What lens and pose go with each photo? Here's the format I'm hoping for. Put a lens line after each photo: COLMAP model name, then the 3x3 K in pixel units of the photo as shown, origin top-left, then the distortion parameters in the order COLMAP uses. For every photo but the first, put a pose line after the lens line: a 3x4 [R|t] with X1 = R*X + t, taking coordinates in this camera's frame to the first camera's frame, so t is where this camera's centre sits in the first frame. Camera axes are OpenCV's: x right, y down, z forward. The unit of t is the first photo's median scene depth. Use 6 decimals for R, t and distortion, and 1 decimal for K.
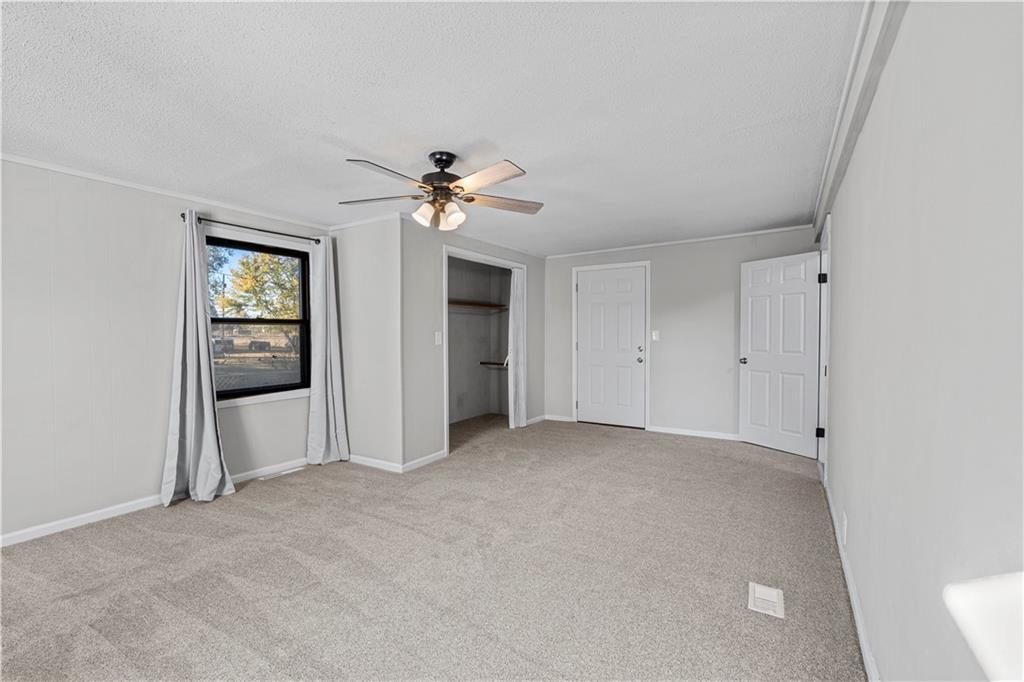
lens RADIAL K [[432.9, 0, 512.4], [0, 432.9, 327.0], [0, 0, 1]] dist [-0.000085, -0.000118]
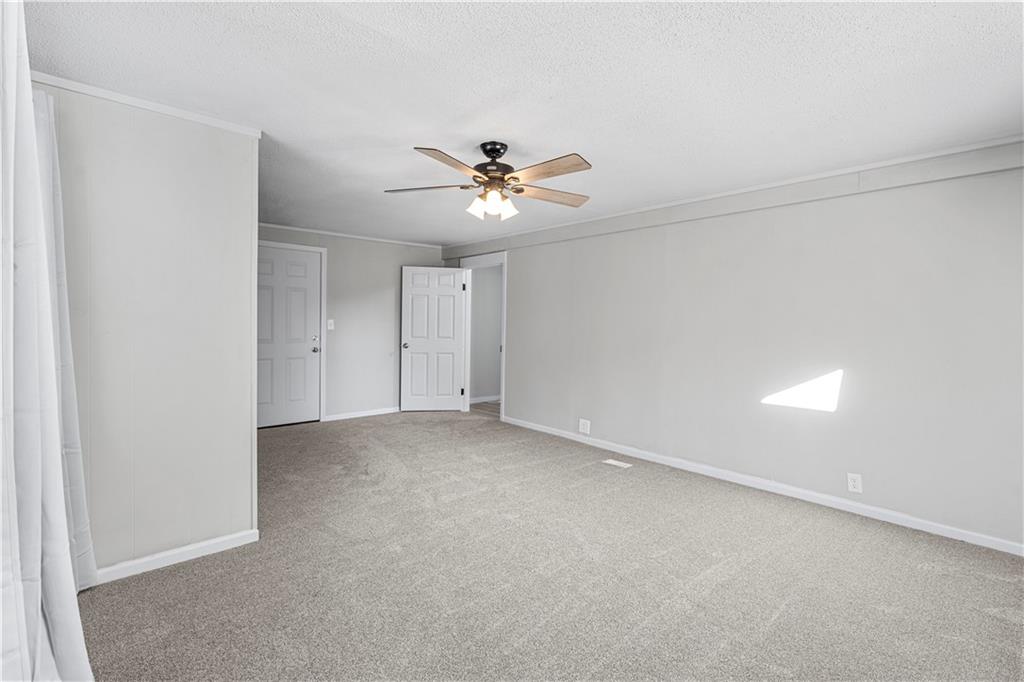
lens RADIAL K [[432.9, 0, 512.4], [0, 432.9, 327.0], [0, 0, 1]] dist [-0.000085, -0.000118]
pose [[0.307705, 0.000610, 0.951482, -0.649568], [-0.030160, 0.999504, 0.009113, 0.005413], [-0.951004, -0.031501, 0.307571, 0.398233]]
